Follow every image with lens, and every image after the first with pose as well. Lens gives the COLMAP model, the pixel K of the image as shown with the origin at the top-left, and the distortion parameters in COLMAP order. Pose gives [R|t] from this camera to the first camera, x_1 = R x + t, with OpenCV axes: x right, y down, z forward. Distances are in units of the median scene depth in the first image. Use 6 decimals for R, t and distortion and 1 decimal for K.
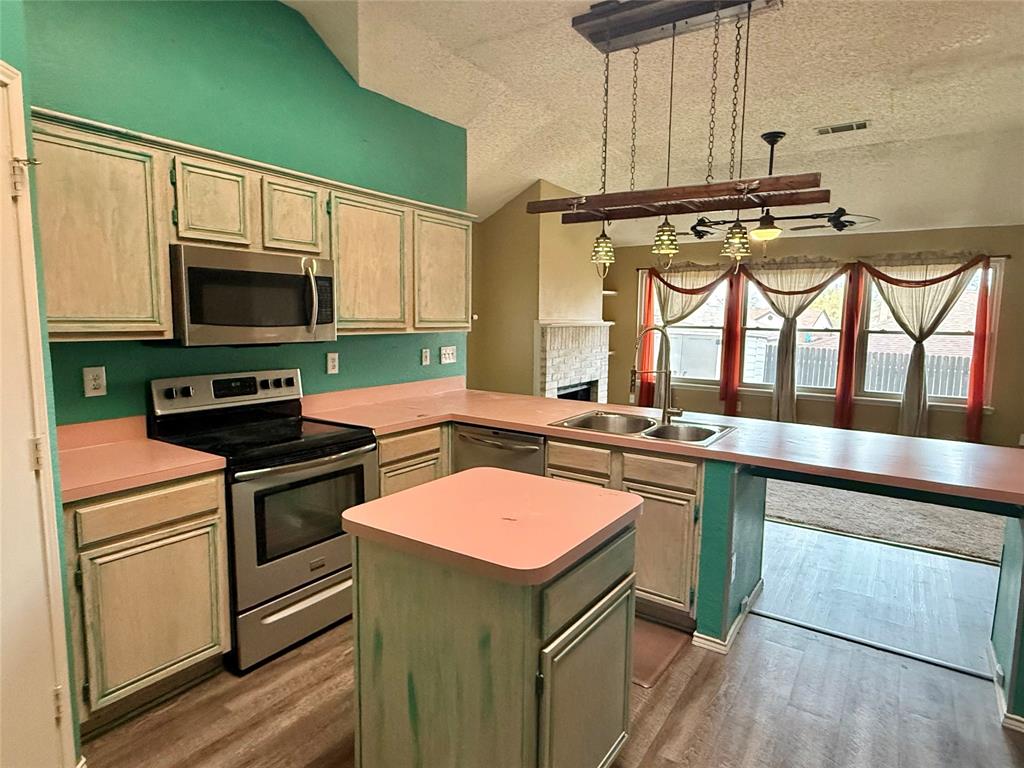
lens RADIAL K [[584.3, 0, 514.7], [0, 584.3, 385.2], [0, 0, 1]] dist [0.004631, -0.001680]
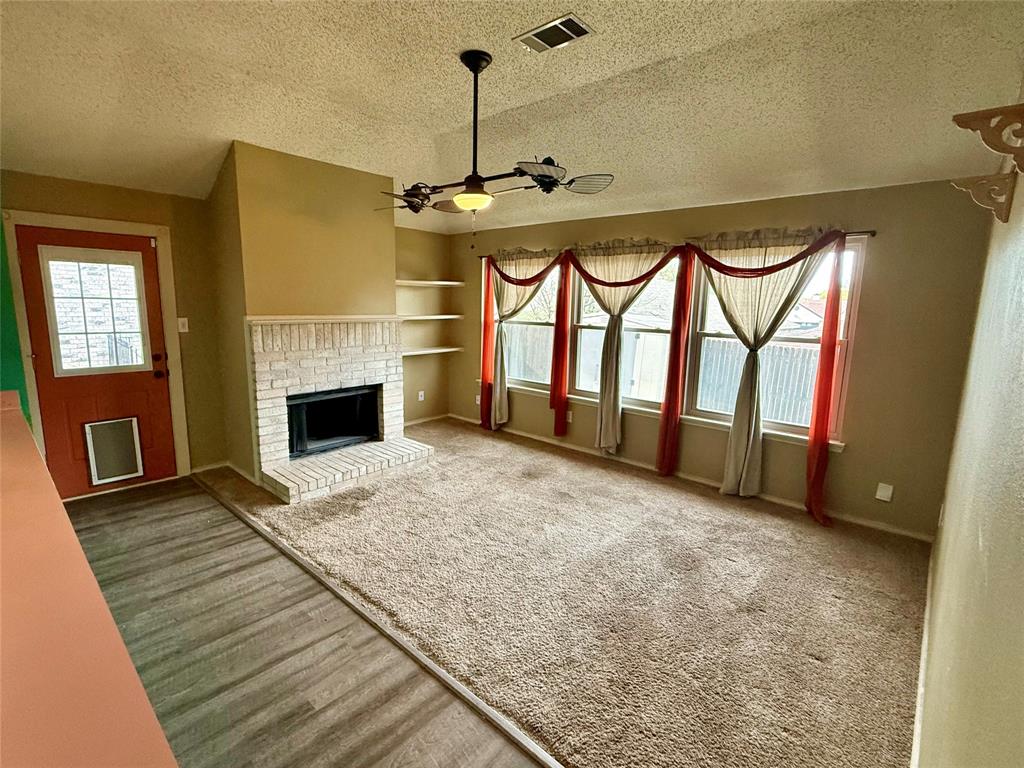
lens RADIAL K [[487.3, 0, 506.0], [0, 487.3, 385.9], [0, 0, 1]] dist [-0.000144, 0.000130]
pose [[0.989885, 0.032108, -0.138193, 0.450201], [-0.025145, 0.998339, 0.051844, -0.050693], [0.139628, -0.047845, 0.989048, 0.319465]]
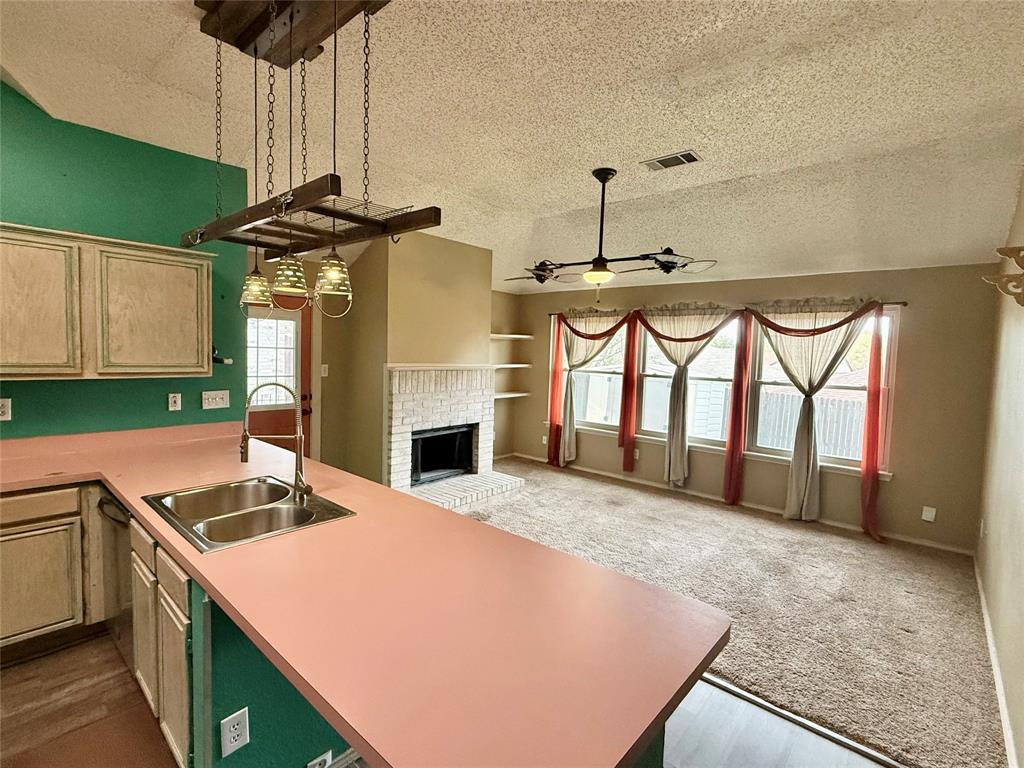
lens RADIAL K [[487.3, 0, 508.7], [0, 487.3, 384.7], [0, 0, 1]] dist [-0.000144, 0.000130]
pose [[0.991519, 0.027357, -0.127049, 0.314220], [-0.034137, 0.998090, -0.051492, -0.034802], [0.125398, 0.055393, 0.990559, 0.181254]]
